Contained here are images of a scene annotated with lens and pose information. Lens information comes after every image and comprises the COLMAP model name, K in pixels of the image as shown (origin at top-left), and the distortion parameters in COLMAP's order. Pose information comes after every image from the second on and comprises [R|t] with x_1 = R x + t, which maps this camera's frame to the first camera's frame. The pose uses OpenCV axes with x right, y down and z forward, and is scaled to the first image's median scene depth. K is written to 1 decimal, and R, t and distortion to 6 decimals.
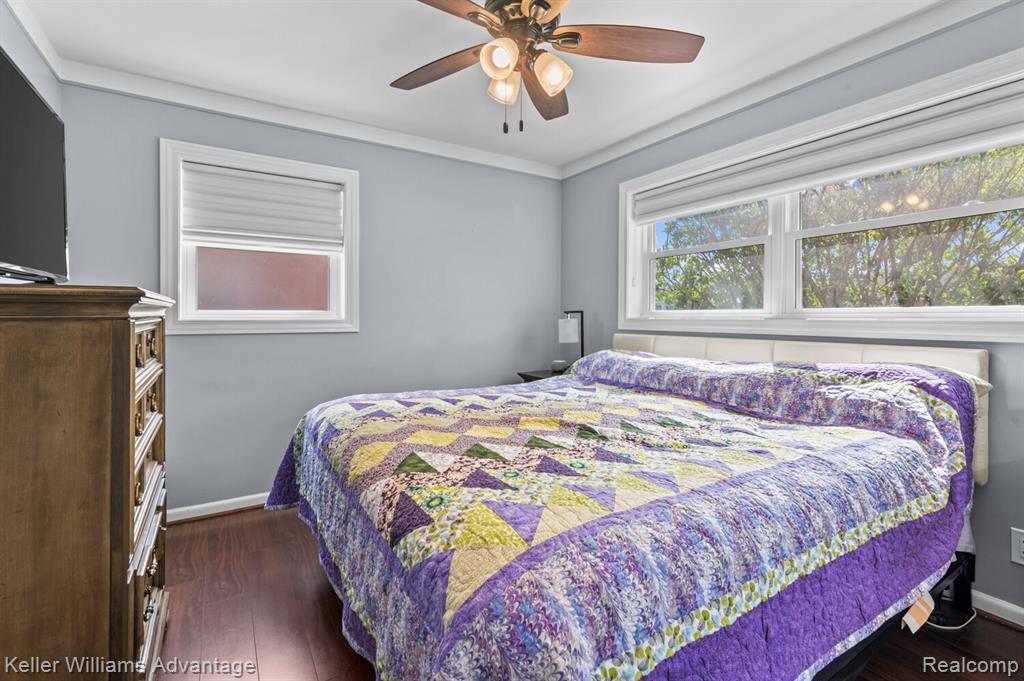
lens RADIAL K [[470.8, 0, 539.6], [0, 470.8, 318.2], [0, 0, 1]] dist [0.013285, -0.001675]
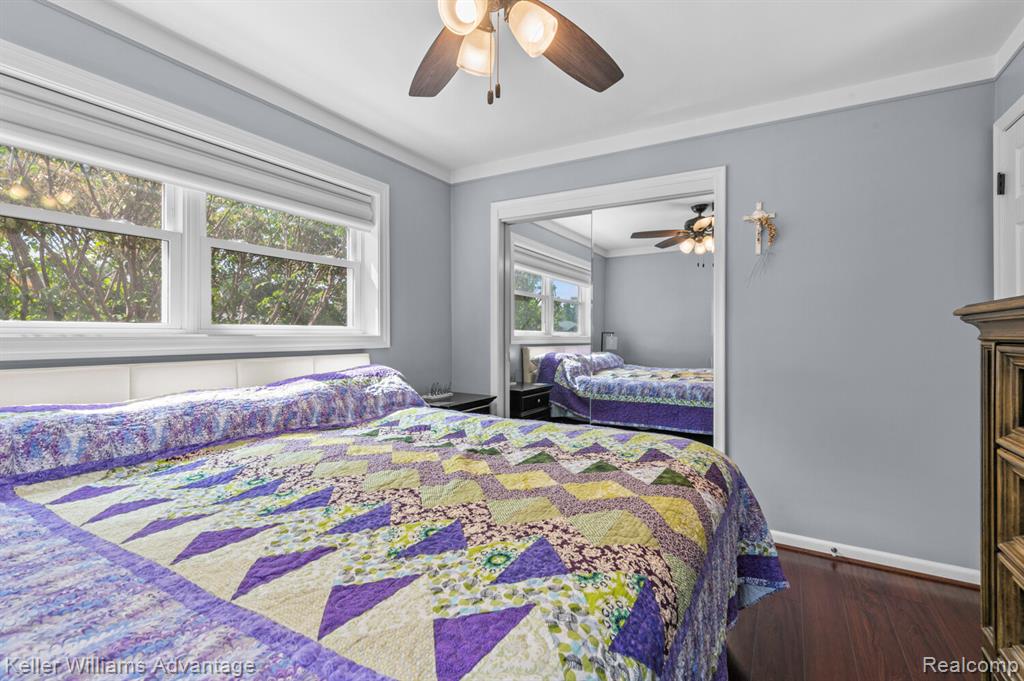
lens RADIAL K [[470.8, 0, 514.4], [0, 470.8, 336.0], [0, 0, 1]] dist [0.013285, -0.001675]
pose [[-0.428059, -0.013106, 0.903656, -0.597359], [-0.004980, 0.999914, 0.012143, -0.011934], [-0.903737, 0.000698, -0.428087, 0.986891]]
